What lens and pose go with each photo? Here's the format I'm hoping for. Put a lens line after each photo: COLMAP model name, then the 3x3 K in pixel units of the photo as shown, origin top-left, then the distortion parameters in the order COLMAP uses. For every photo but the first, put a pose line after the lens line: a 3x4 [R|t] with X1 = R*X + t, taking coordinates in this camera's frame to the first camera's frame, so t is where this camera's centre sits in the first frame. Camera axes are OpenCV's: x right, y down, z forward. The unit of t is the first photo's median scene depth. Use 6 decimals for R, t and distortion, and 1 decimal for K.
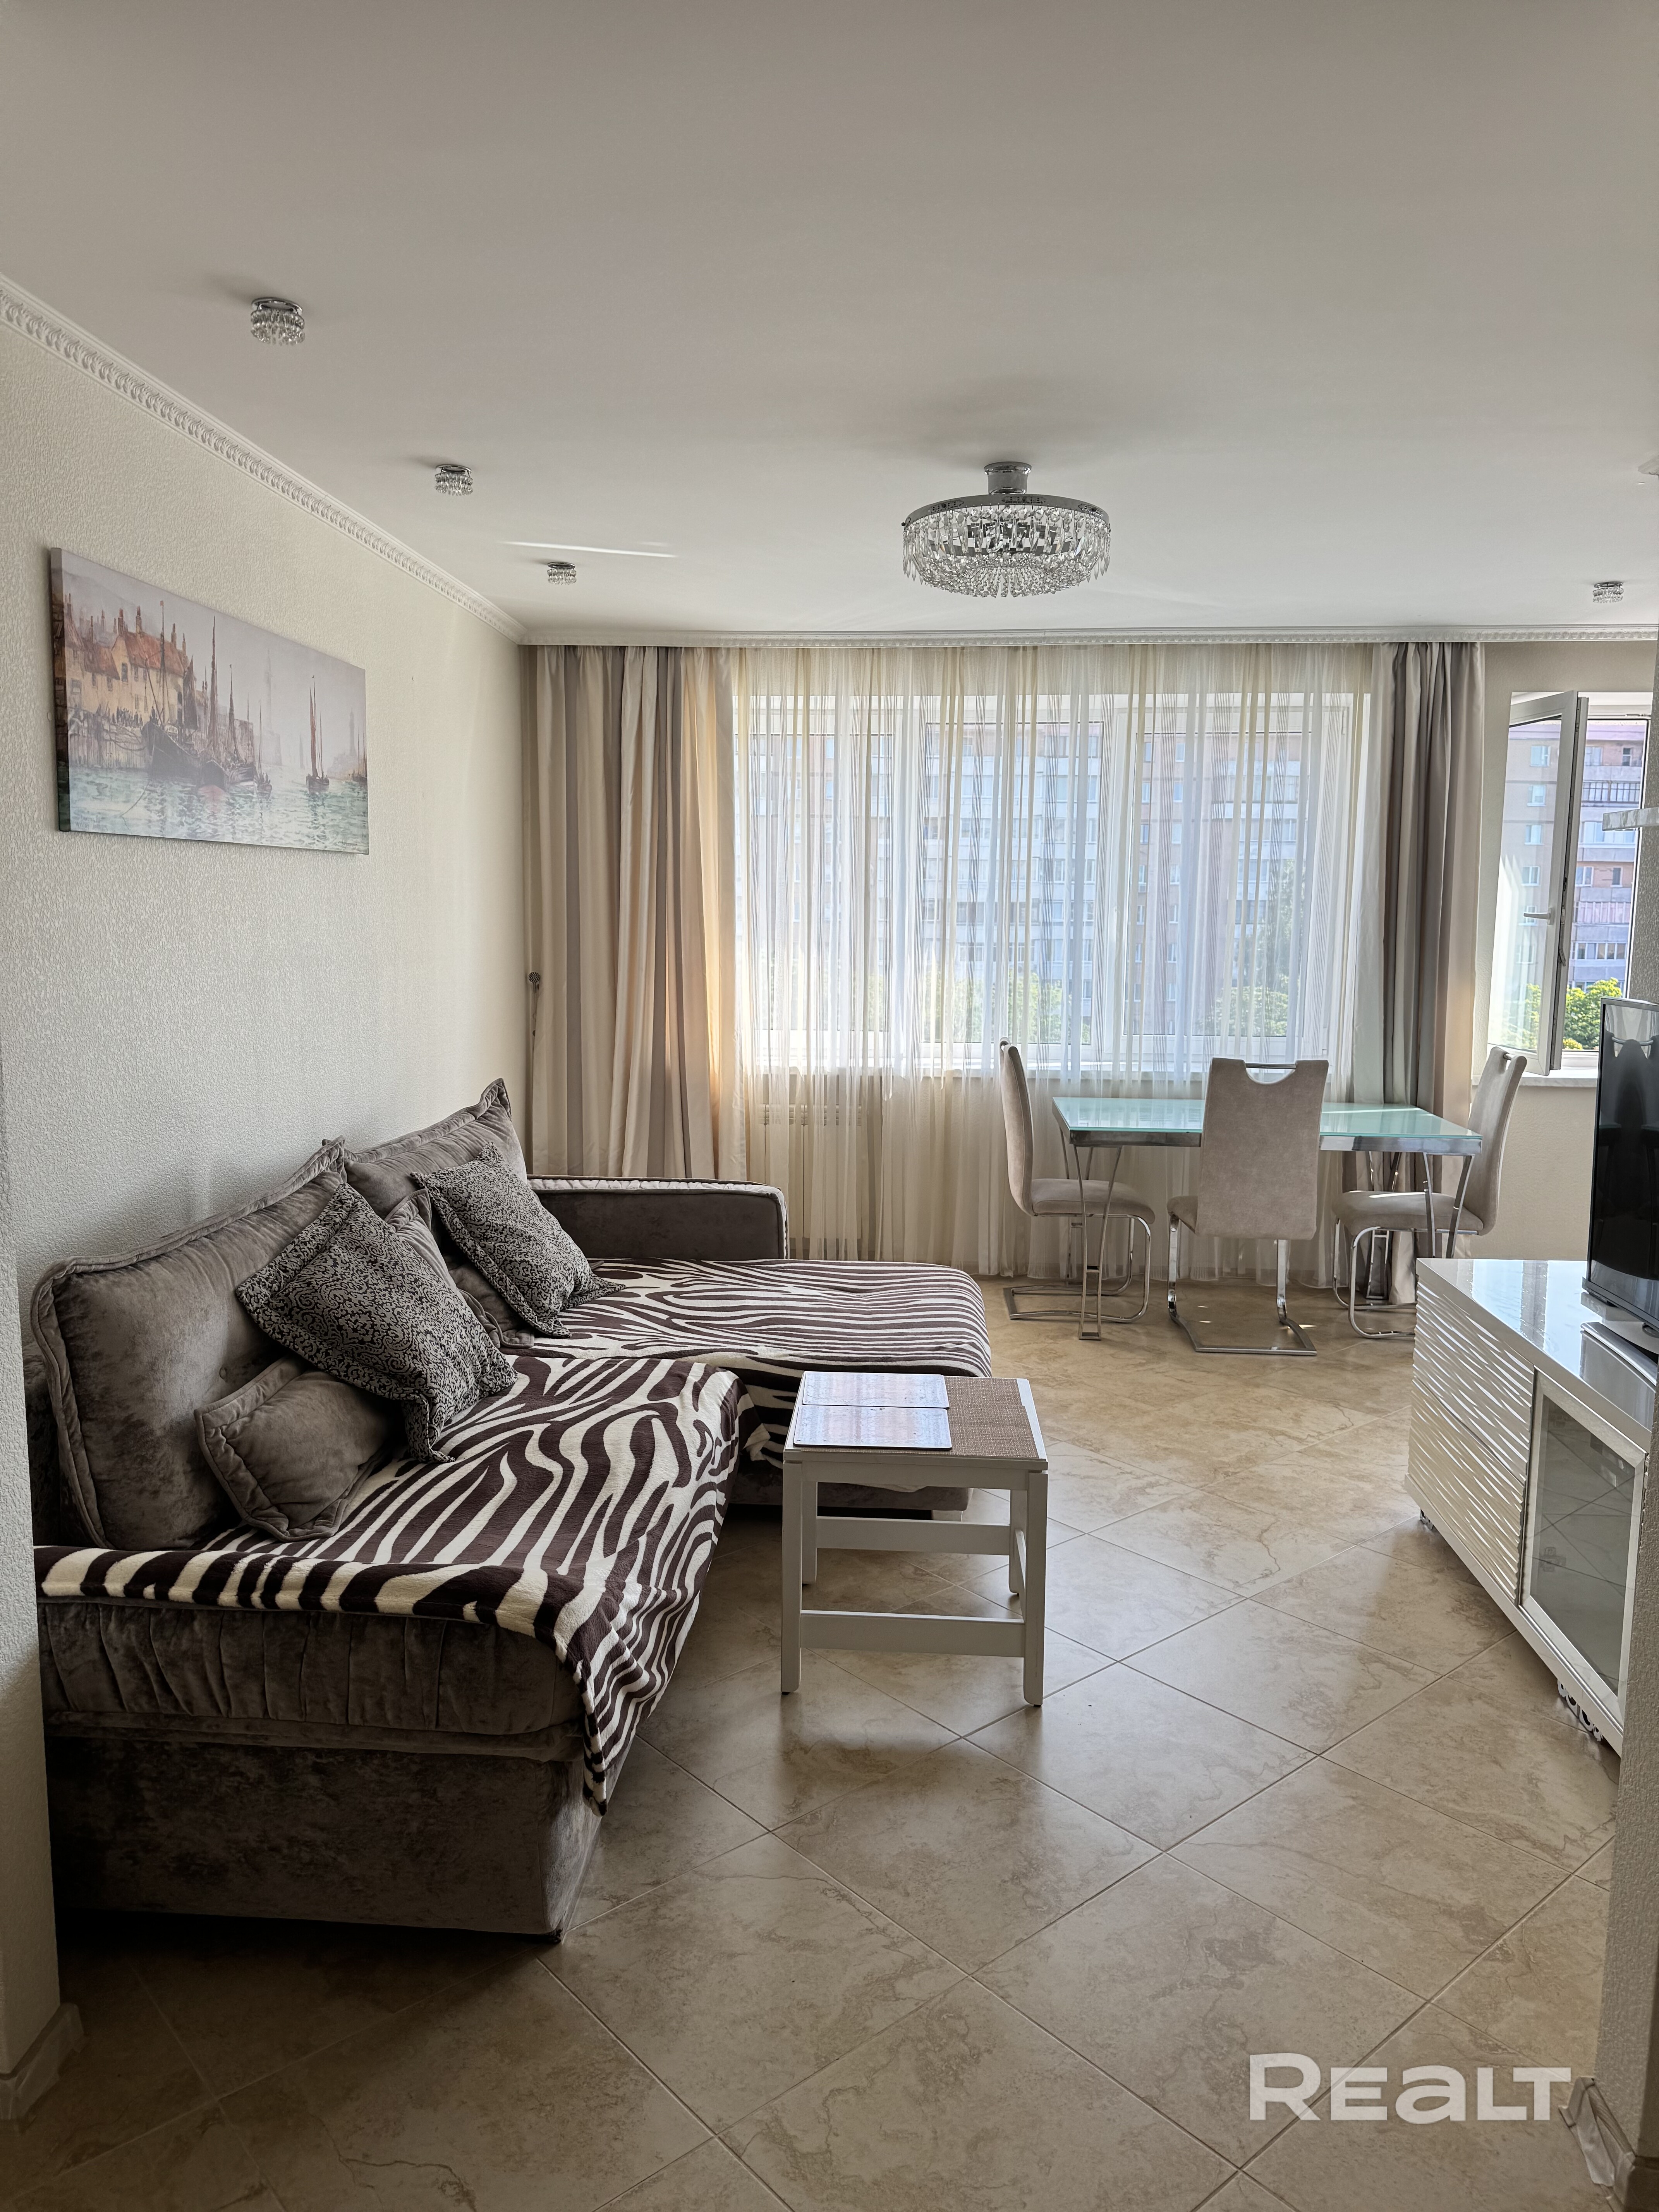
lens RADIAL K [[1570.9, 0, 820.6], [0, 1570.9, 1113.9], [0, 0, 1]] dist [0.028906, -0.056535]
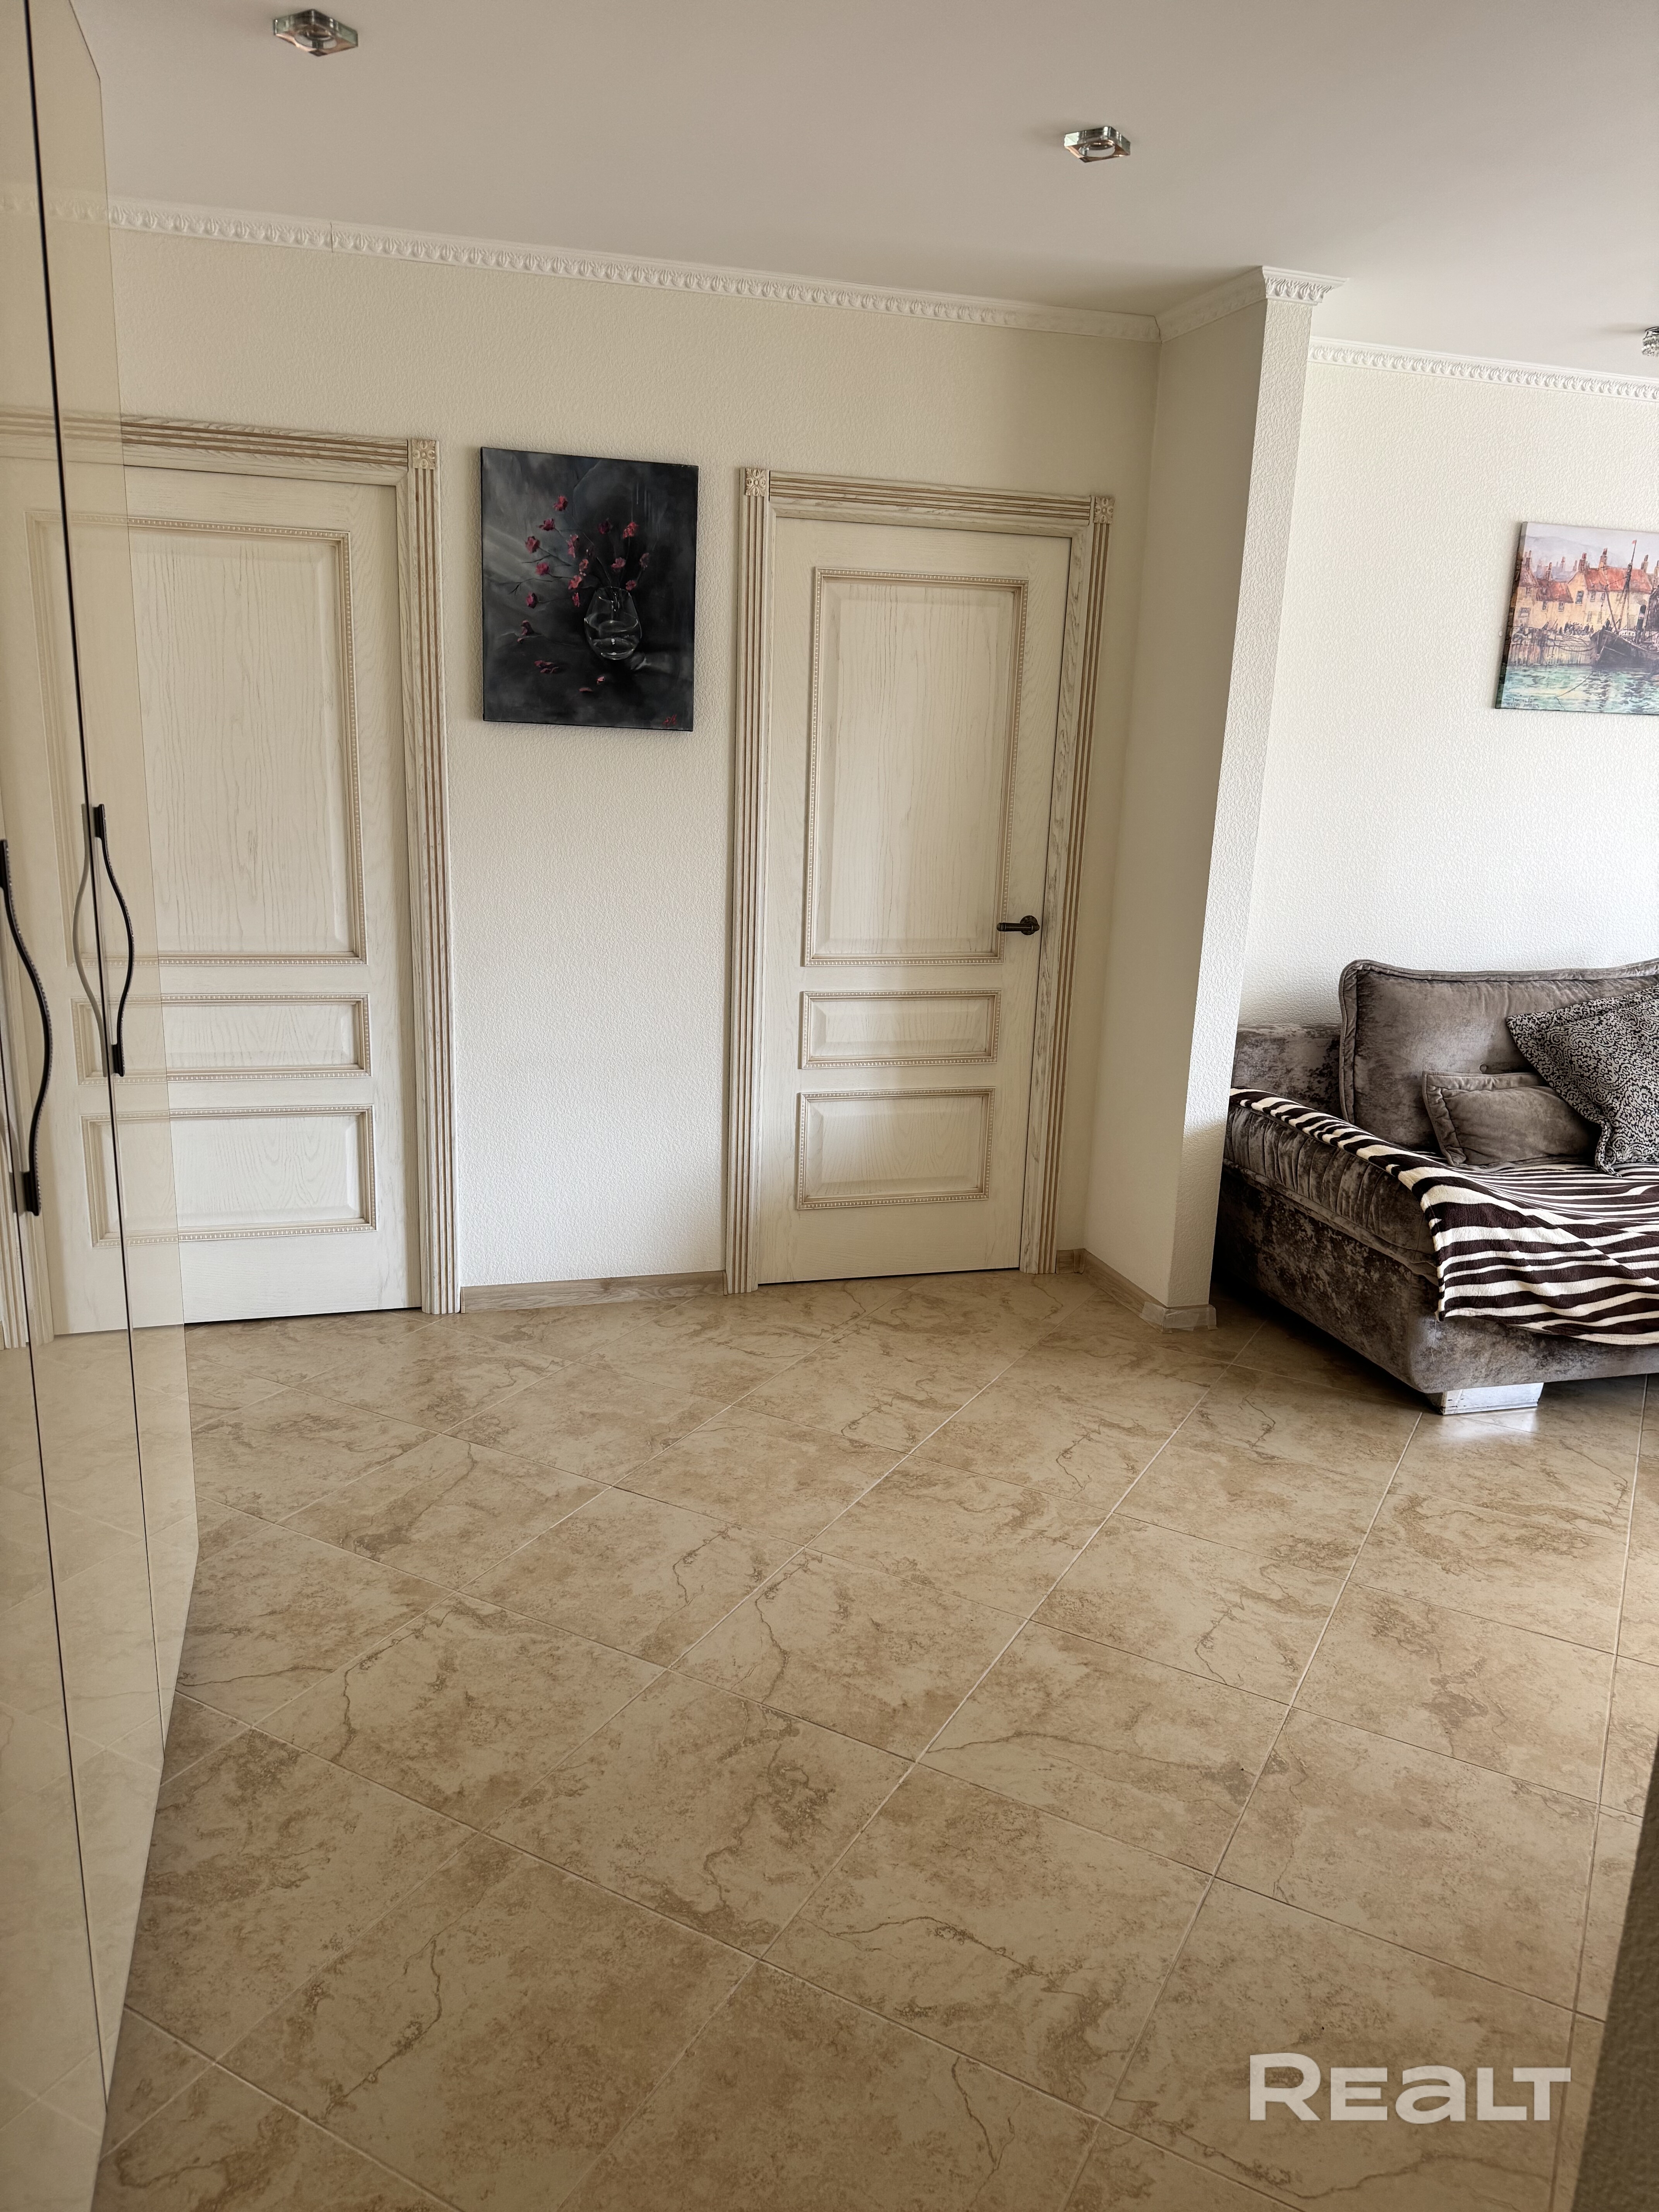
lens RADIAL K [[1570.9, 0, 832.6], [0, 1570.9, 1104.3], [0, 0, 1]] dist [0.028906, -0.056535]
pose [[0.360770, 0.227196, -0.904559, 0.575534], [-0.161112, 0.970476, 0.179495, 0.018834], [0.918634, 0.080979, 0.386723, -0.123849]]
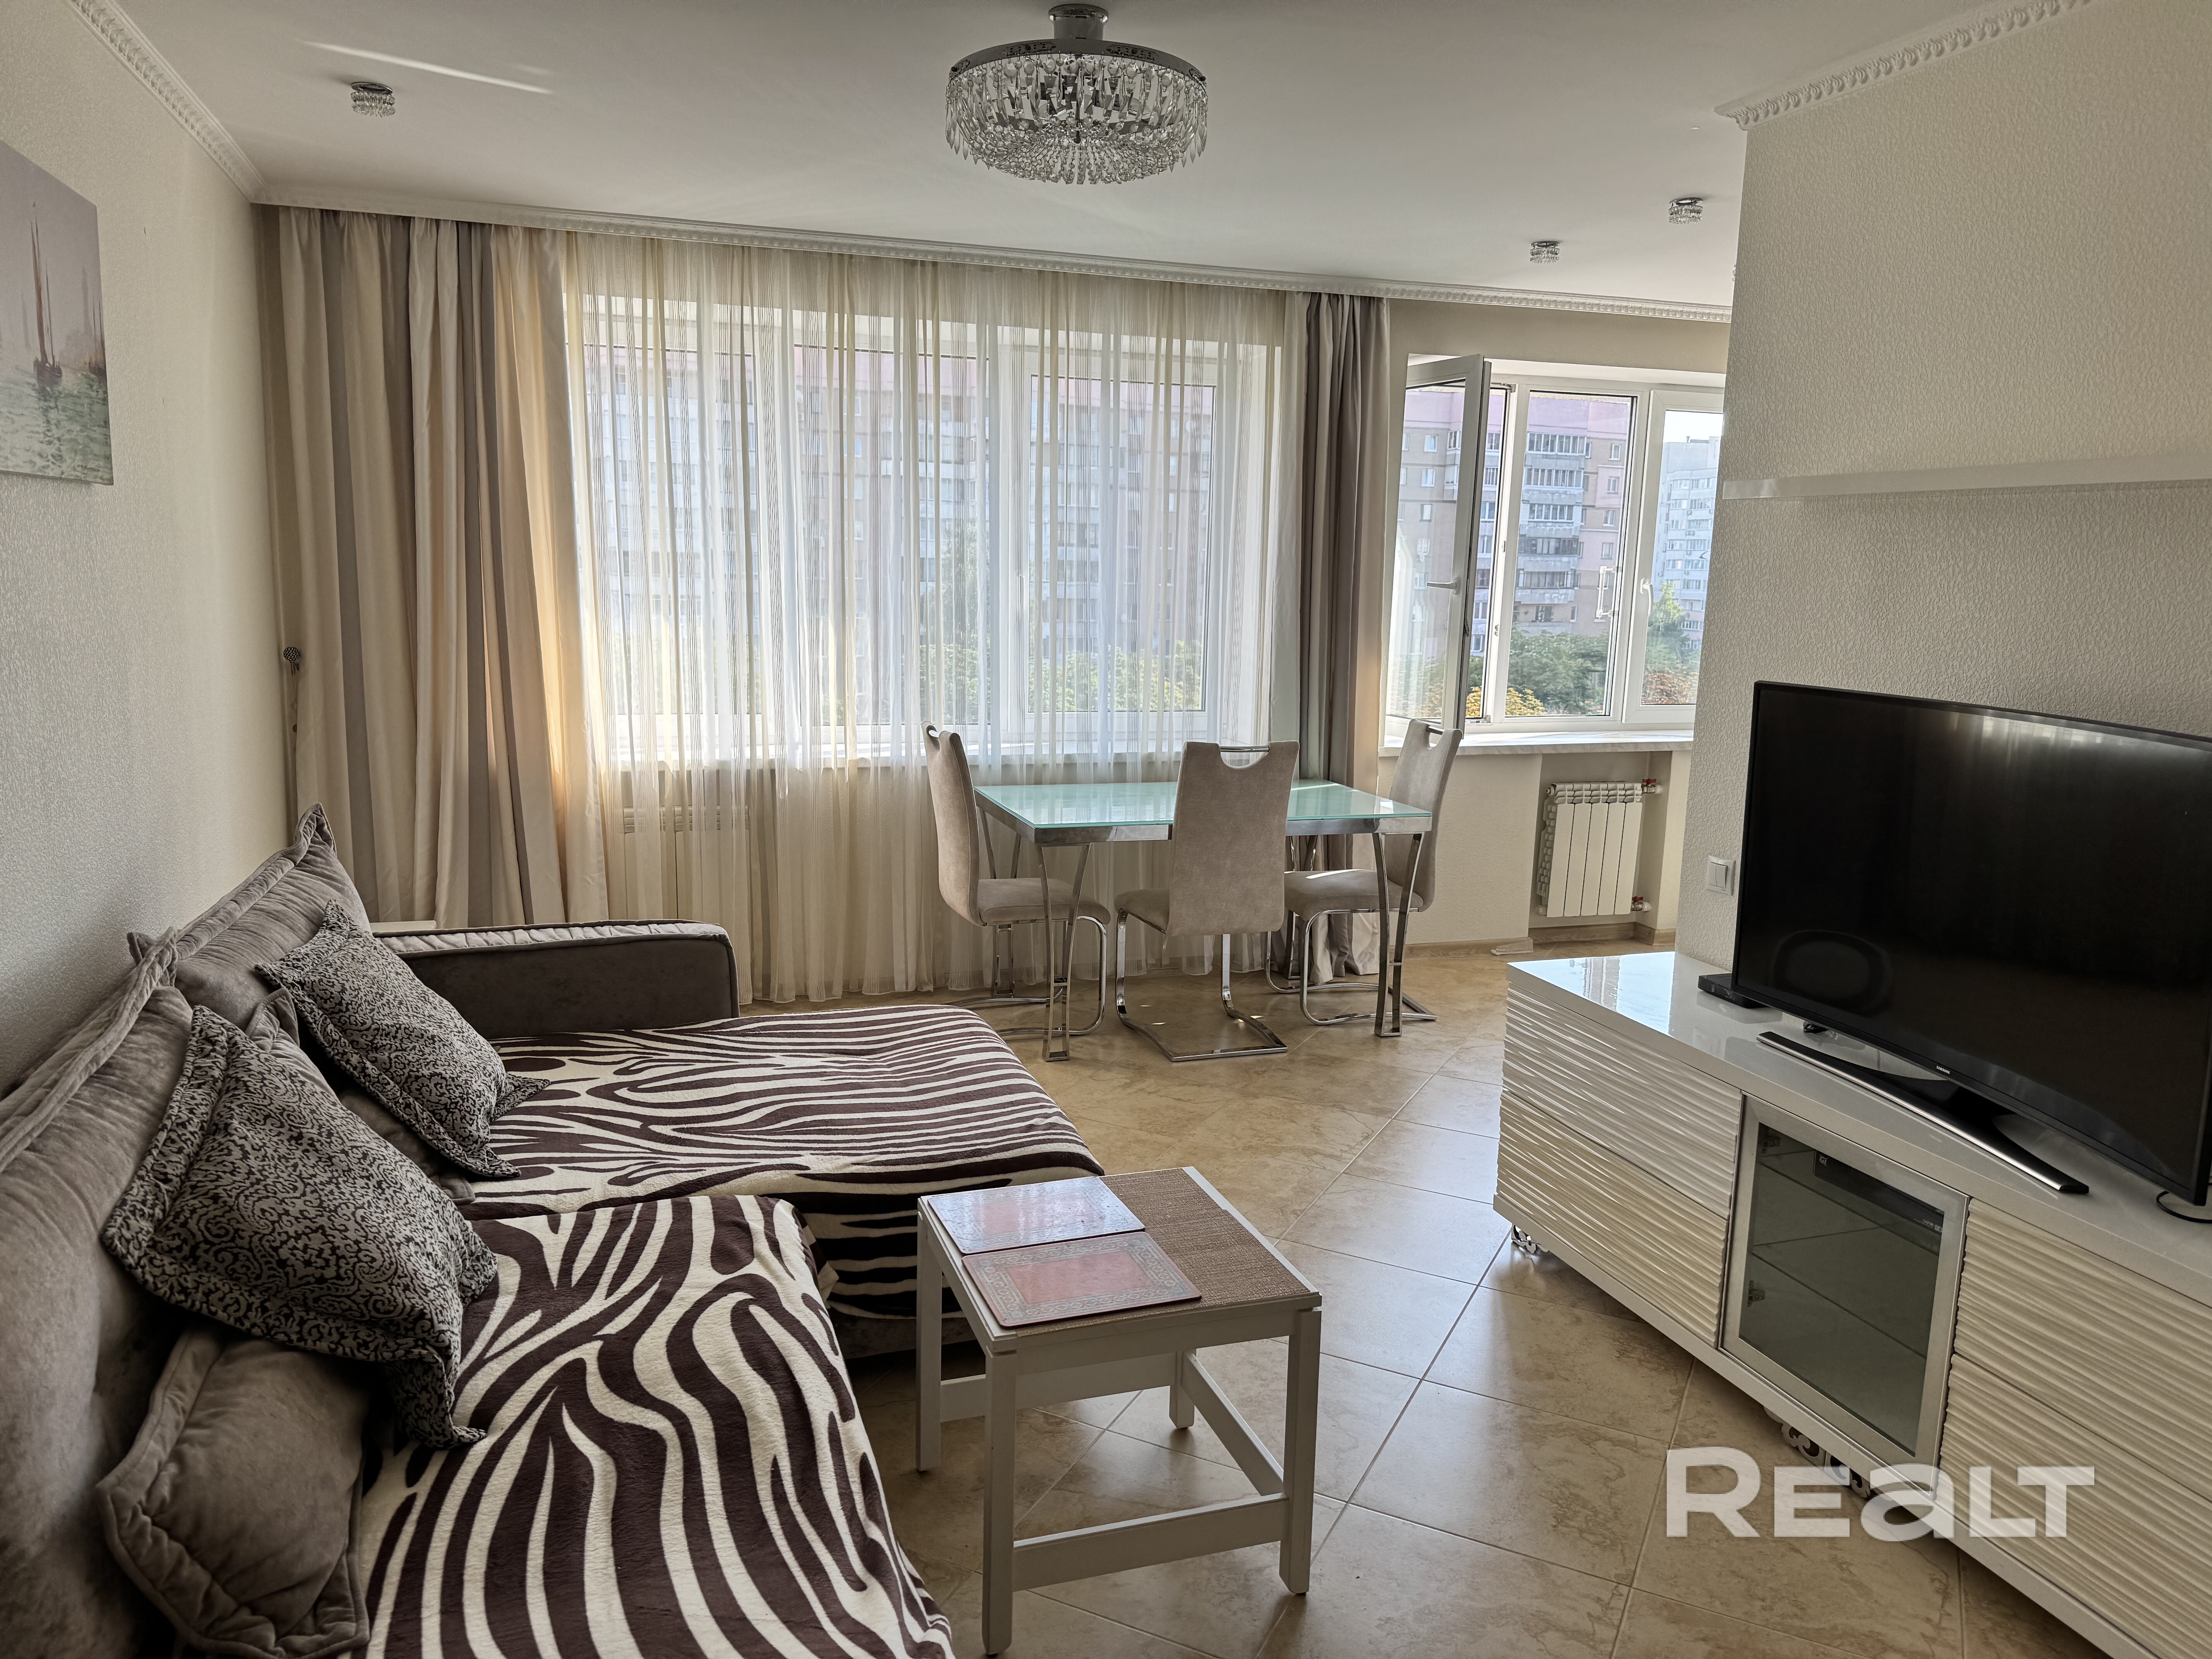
lens RADIAL K [[1570.9, 0, 1129.4], [0, 1570.9, 833.2], [0, 0, 1]] dist [0.028906, -0.056535]
pose [[0.920350, -0.053922, 0.387360, -0.175883], [0.037197, 0.998029, 0.050552, -0.039075], [-0.389322, -0.032116, 0.920542, 0.236987]]
